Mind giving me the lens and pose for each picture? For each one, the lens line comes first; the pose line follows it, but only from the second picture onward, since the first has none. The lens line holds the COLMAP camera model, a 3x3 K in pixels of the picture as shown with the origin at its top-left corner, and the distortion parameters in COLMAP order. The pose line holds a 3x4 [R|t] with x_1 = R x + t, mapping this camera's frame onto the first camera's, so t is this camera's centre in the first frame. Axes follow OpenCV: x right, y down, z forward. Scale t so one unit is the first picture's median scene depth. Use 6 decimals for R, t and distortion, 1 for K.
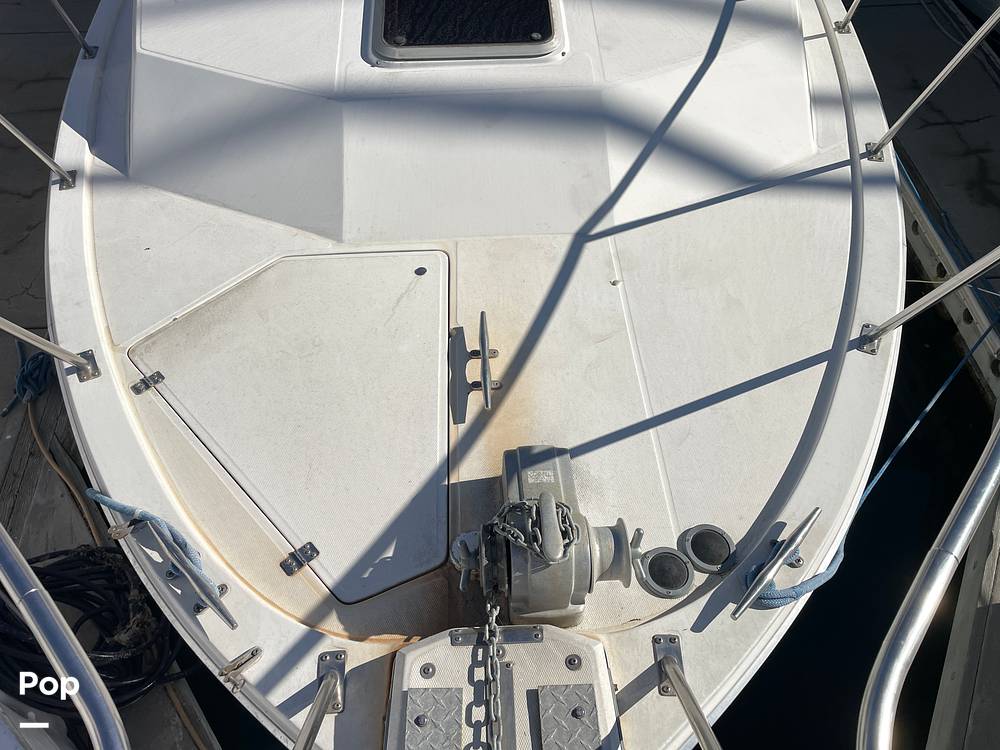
lens RADIAL K [[761.1, 0, 500.0], [0, 761.1, 375.0], [0, 0, 1]] dist [0.077590, -0.111986]
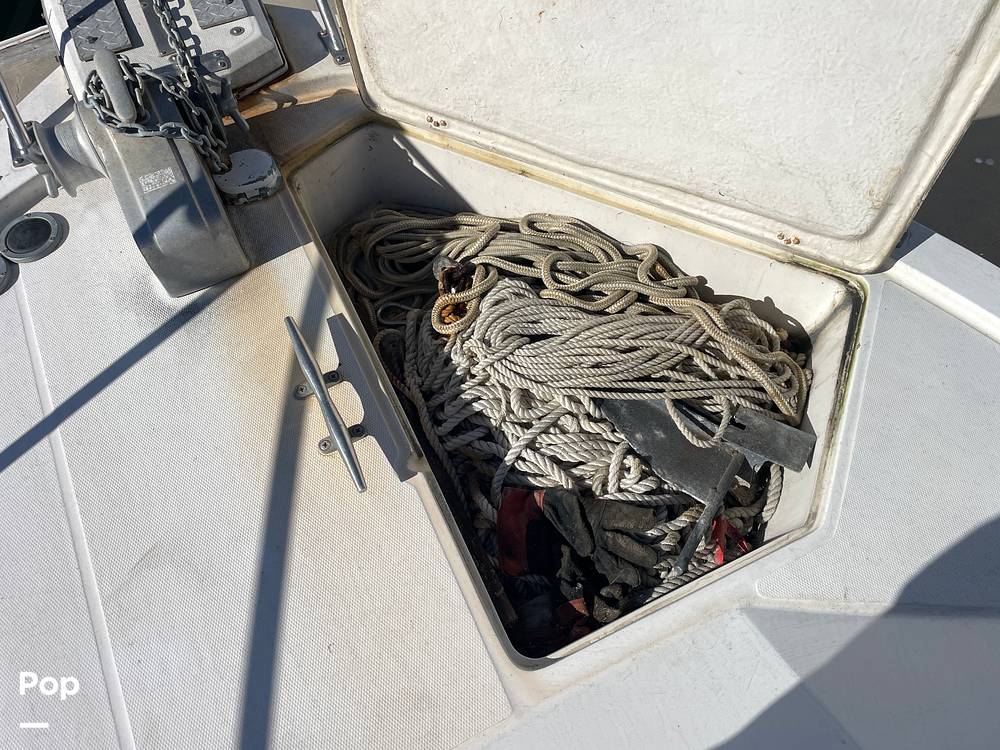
lens RADIAL K [[778.8, 0, 496.0], [0, 778.8, 377.1], [0, 0, 1]] dist [0.075740, -0.089501]
pose [[-0.918106, 0.354976, -0.176277, -0.044940], [-0.286444, -0.286912, 0.914129, -0.673329], [0.273918, 0.889760, 0.365097, 0.857234]]
